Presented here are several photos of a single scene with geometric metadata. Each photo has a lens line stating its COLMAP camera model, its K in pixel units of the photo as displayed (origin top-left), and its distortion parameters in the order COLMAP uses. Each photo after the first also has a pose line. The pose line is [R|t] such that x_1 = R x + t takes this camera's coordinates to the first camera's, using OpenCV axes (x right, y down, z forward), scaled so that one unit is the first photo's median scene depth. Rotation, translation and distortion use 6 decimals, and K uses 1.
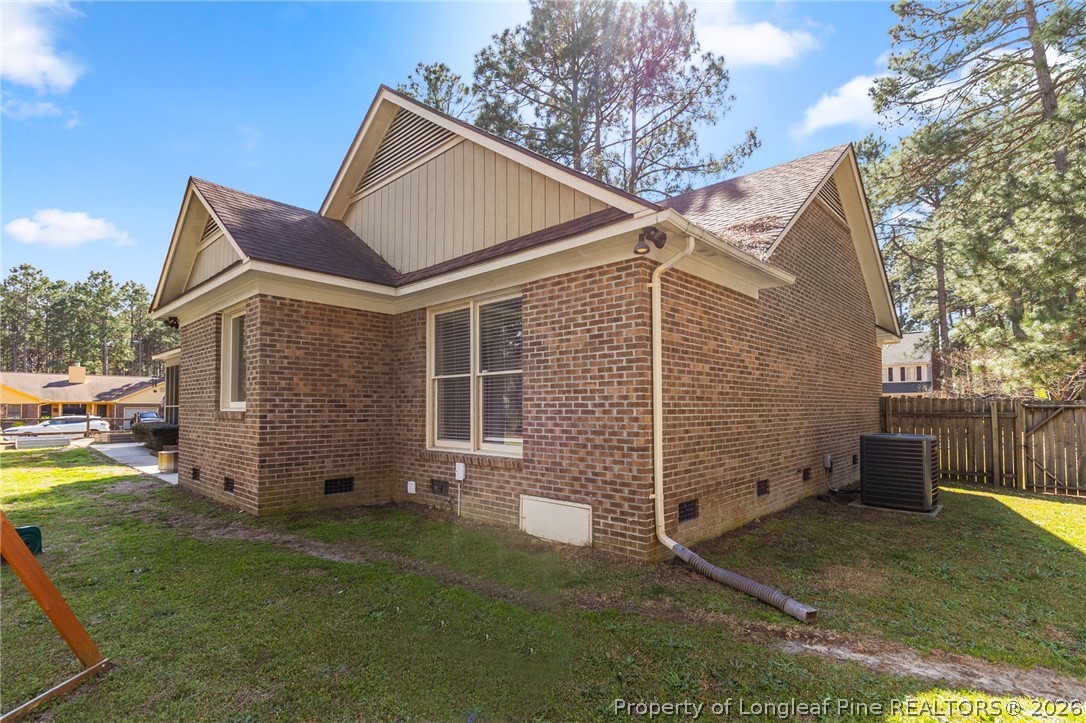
lens RADIAL K [[520.8, 0, 525.0], [0, 520.8, 391.3], [0, 0, 1]] dist [0.008122, 0.000870]
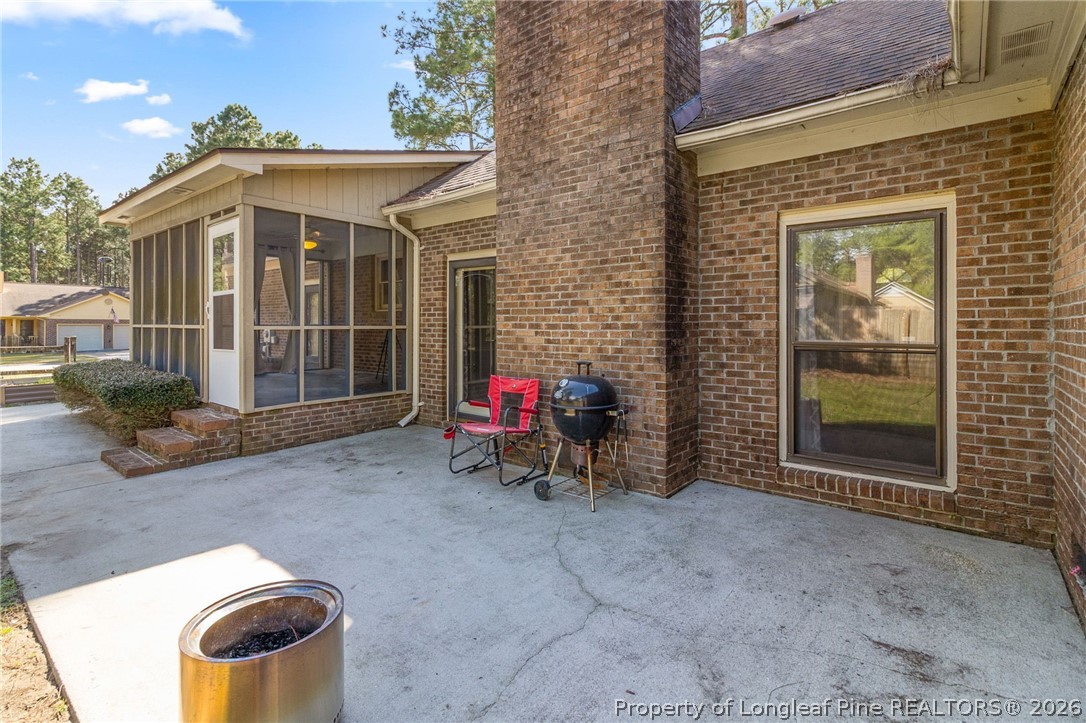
lens RADIAL K [[520.8, 0, 538.0], [0, 520.8, 321.6], [0, 0, 1]] dist [0.008122, 0.000870]
pose [[0.996492, 0.002216, 0.083662, -0.880595], [-0.004462, 0.999634, 0.026667, 0.027583], [-0.083572, -0.026947, 0.996137, 1.217543]]
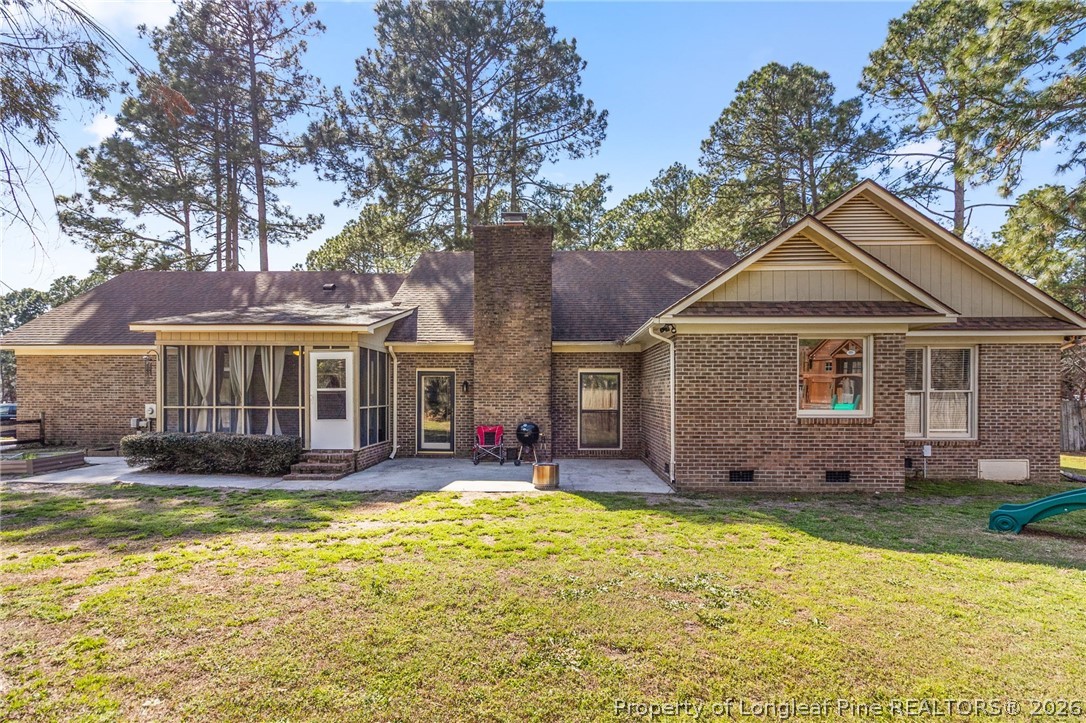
lens RADIAL K [[545.6, 0, 543.1], [0, 545.6, 397.4], [0, 0, 1]] dist [0.003877, 0.000025]
pose [[0.735048, -0.005271, 0.677995, -1.895213], [-0.023474, 0.999172, 0.033218, -0.035987], [-0.677609, -0.040332, 0.734316, 0.497018]]
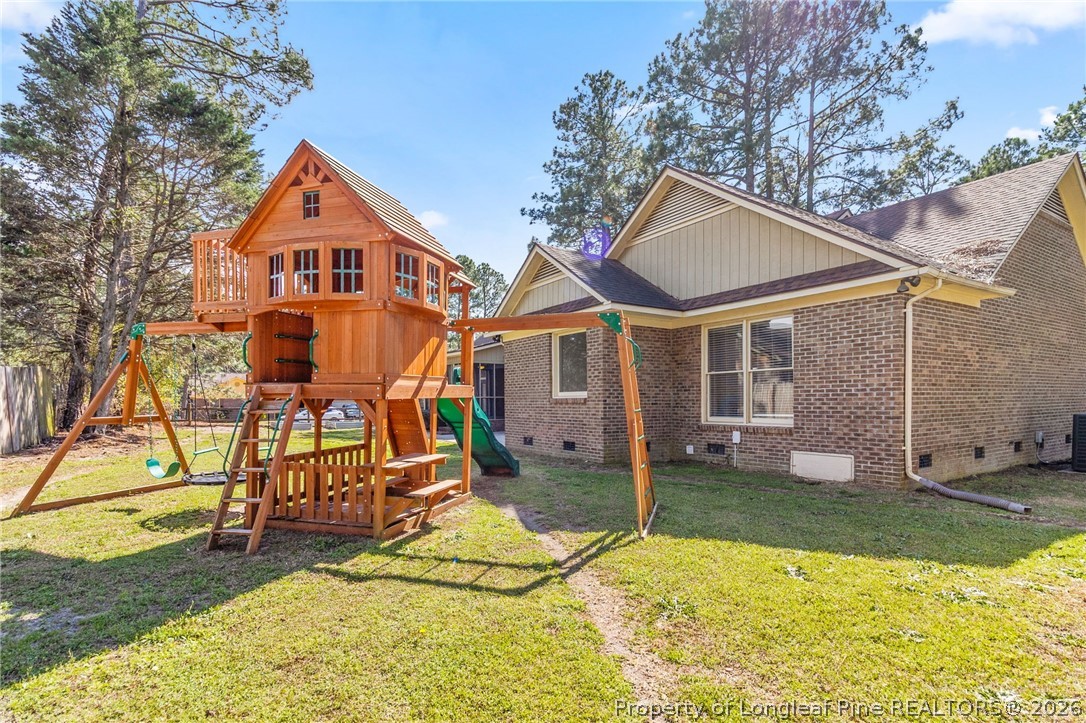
lens RADIAL K [[520.8, 0, 531.2], [0, 520.8, 413.6], [0, 0, 1]] dist [0.008122, 0.000870]
pose [[0.971267, -0.001114, -0.237990, -0.296274], [0.014866, 0.998320, 0.055998, -0.003125], [0.237528, -0.057927, 0.969652, -0.492352]]
